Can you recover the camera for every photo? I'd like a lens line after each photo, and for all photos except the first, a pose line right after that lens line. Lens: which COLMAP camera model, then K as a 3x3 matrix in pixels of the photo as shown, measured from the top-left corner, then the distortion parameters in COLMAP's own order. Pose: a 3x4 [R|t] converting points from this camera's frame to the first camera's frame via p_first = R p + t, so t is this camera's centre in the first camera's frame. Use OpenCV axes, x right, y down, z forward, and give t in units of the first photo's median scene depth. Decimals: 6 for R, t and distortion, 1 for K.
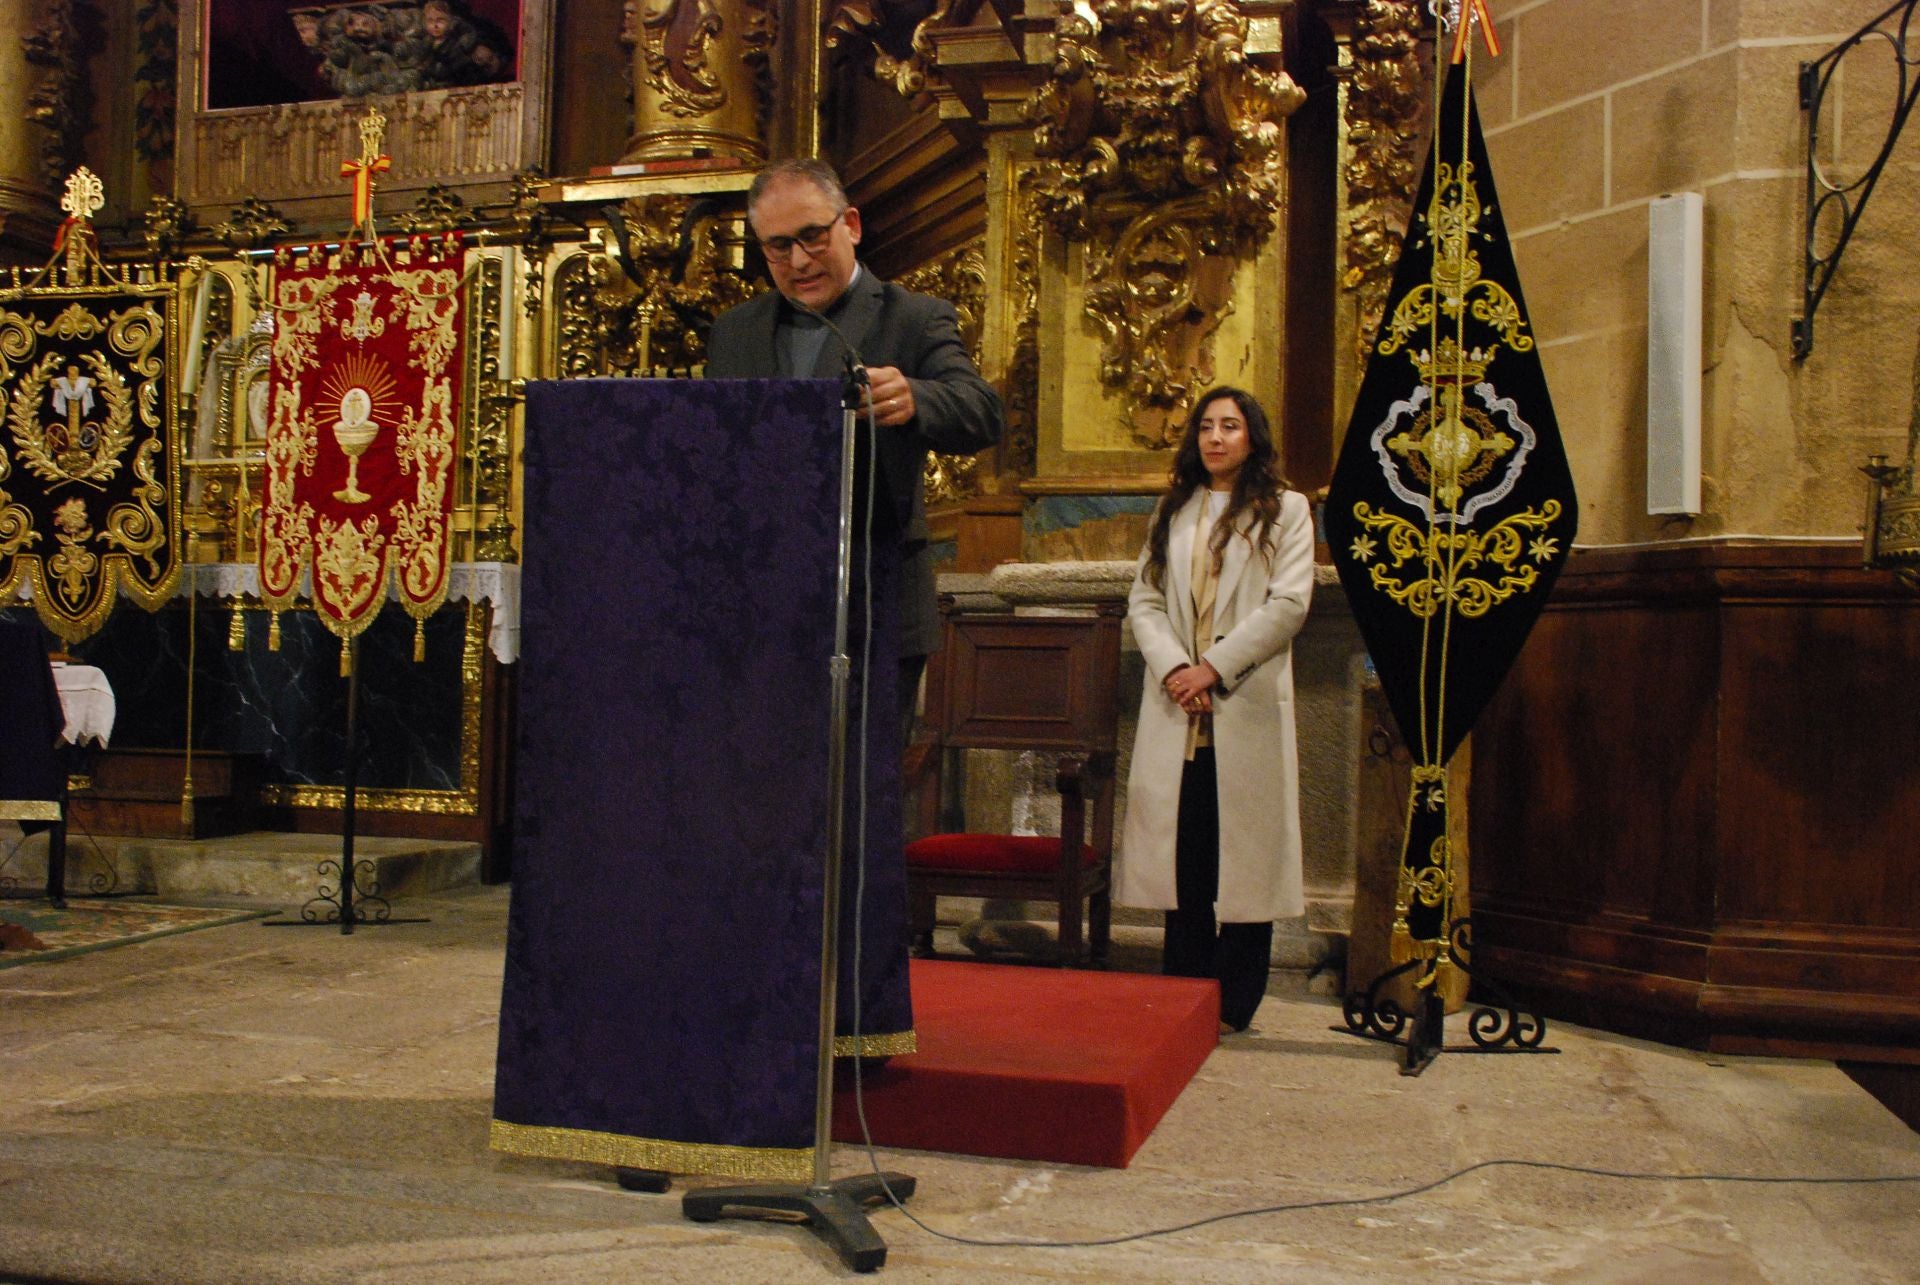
lens RADIAL K [[1746.1, 0, 960.0], [0, 1746.1, 642.5], [0, 0, 1]] dist [-0.098649, 0.179747]
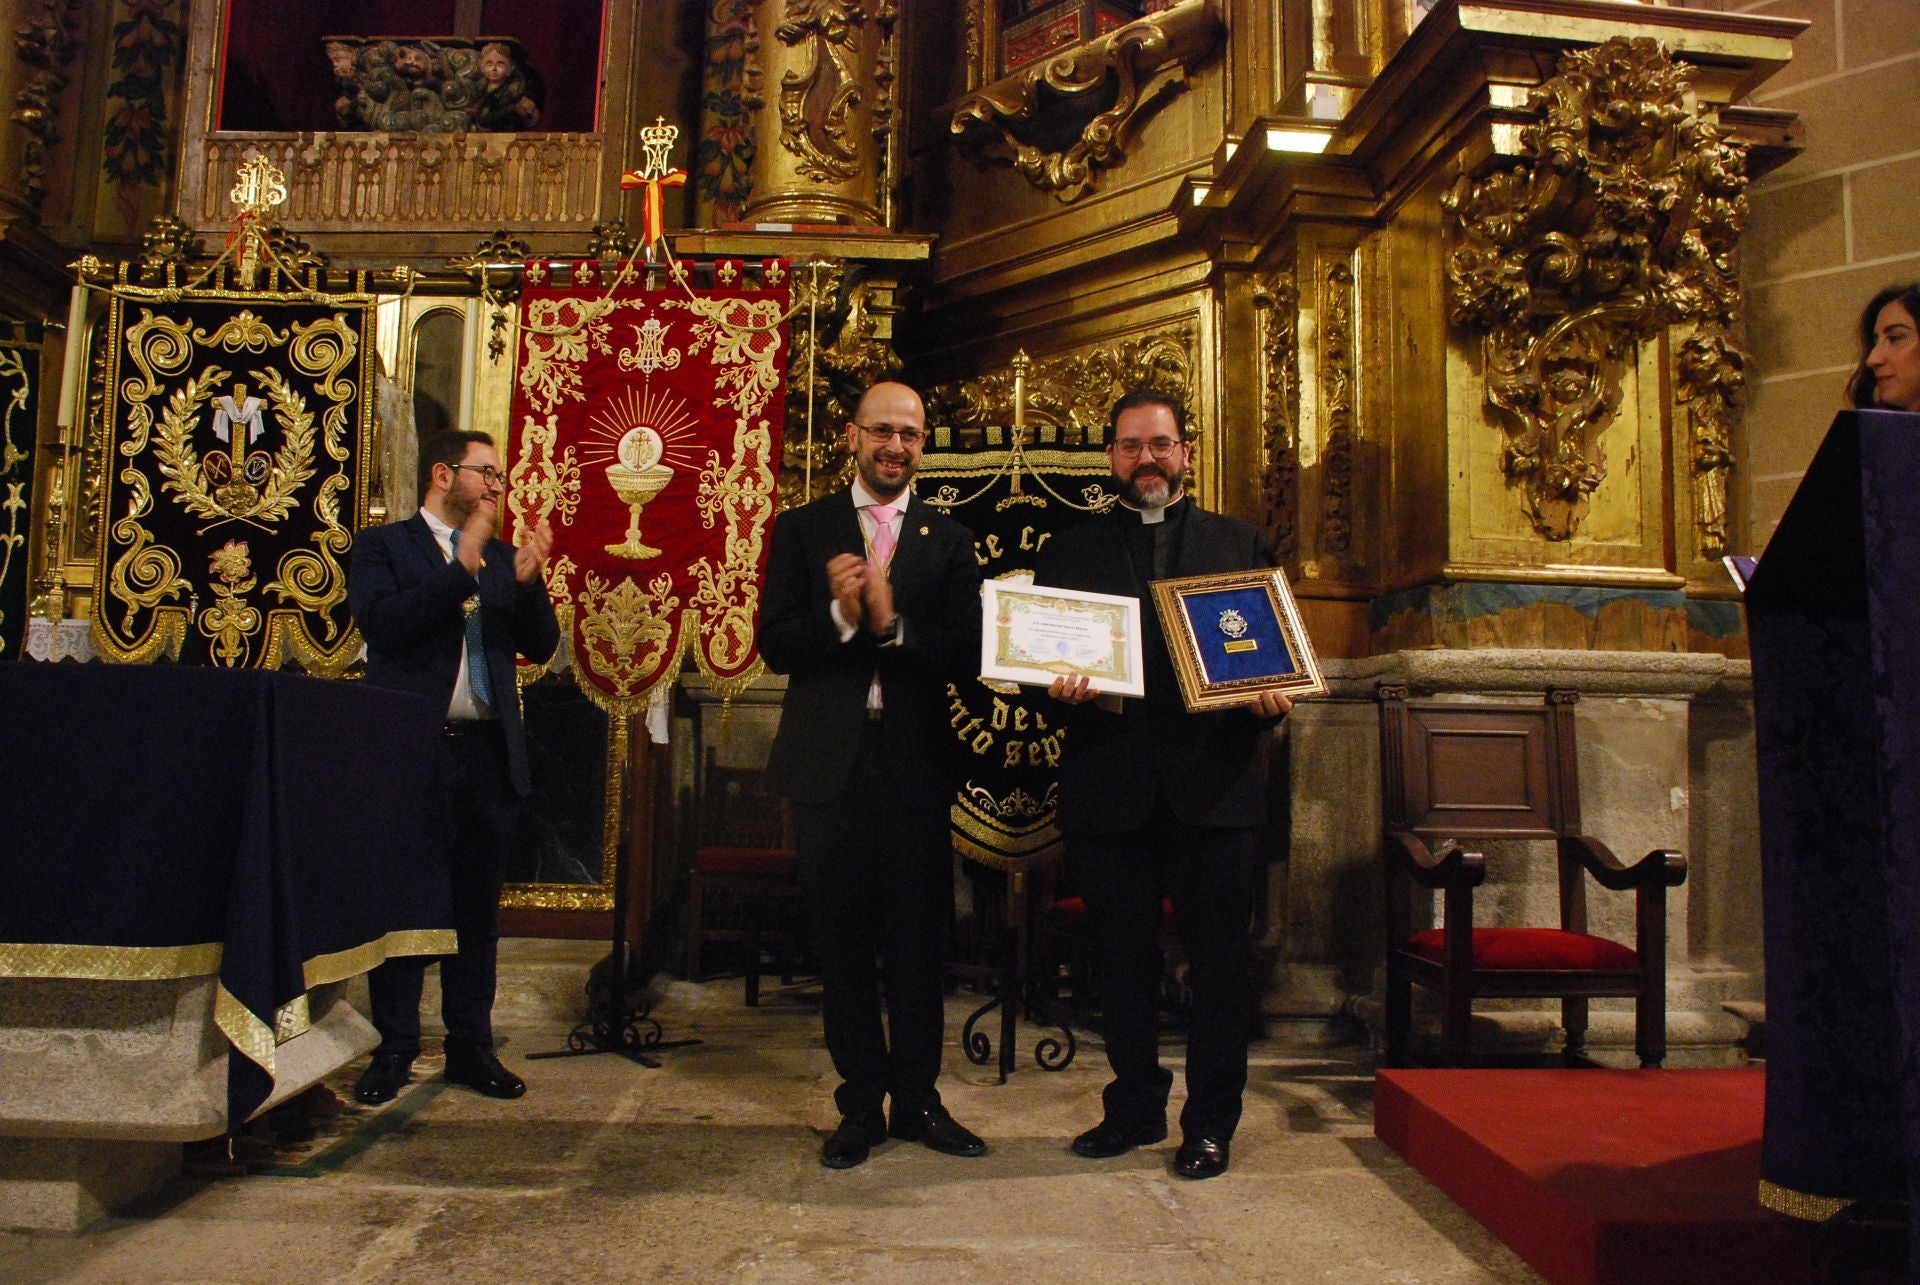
lens RADIAL K [[1486.2, 0, 948.2], [0, 1486.2, 649.4], [0, 0, 1]] dist [-0.152576, 0.103938]
pose [[0.953965, 0.023888, 0.298966, -0.413586], [-0.010134, 0.998821, -0.047472, -0.002470], [-0.299748, 0.042257, 0.953082, 0.252824]]
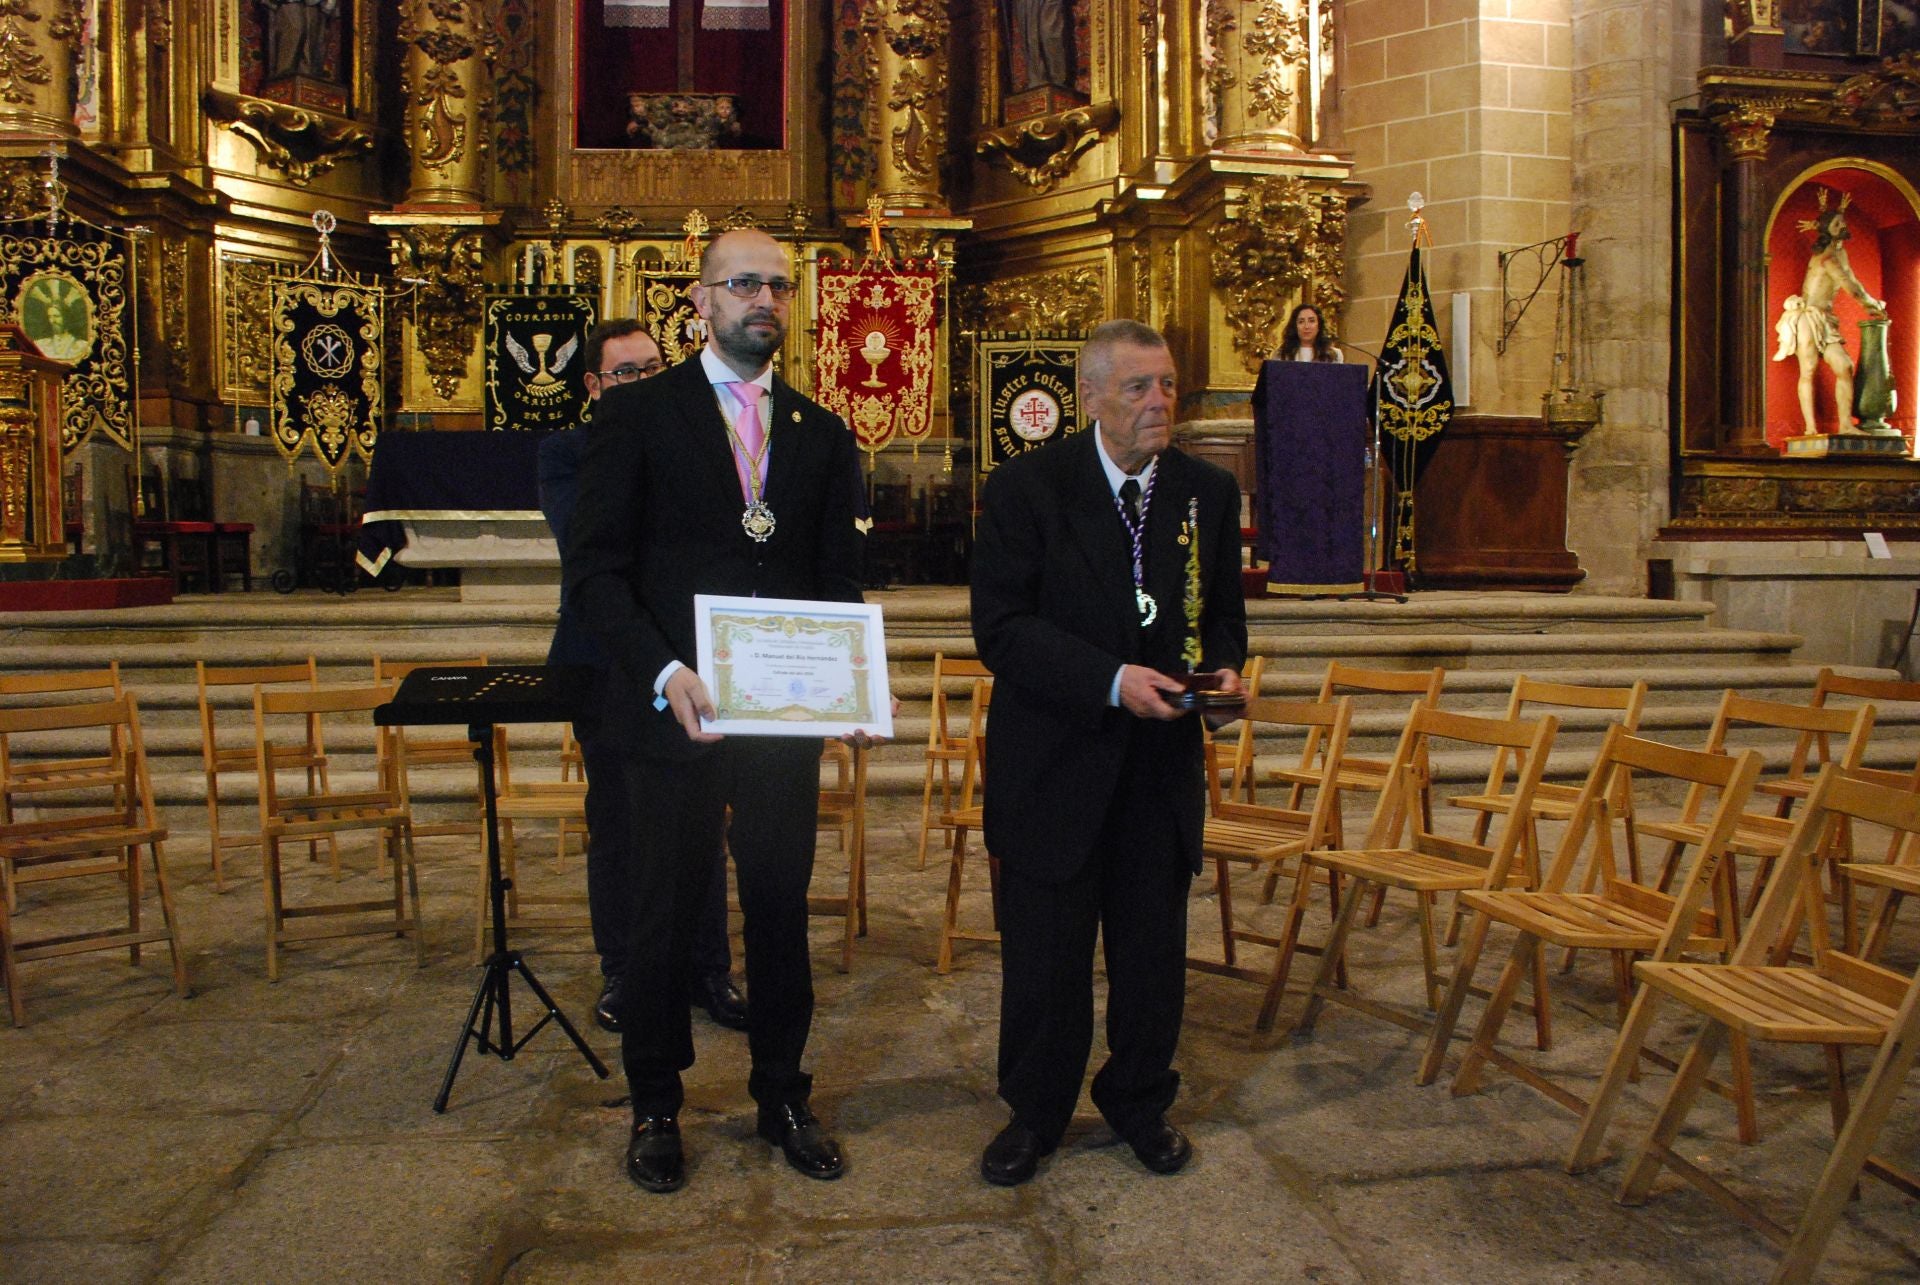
lens RADIAL K [[1486.2, 0, 948.2], [0, 1486.2, 649.4], [0, 0, 1]] dist [-0.152576, 0.103938]
pose [[0.933694, -0.045196, 0.355208, -0.897332], [0.010285, 0.994978, 0.099564, 0.055312], [-0.357924, -0.089309, 0.929470, -0.693784]]
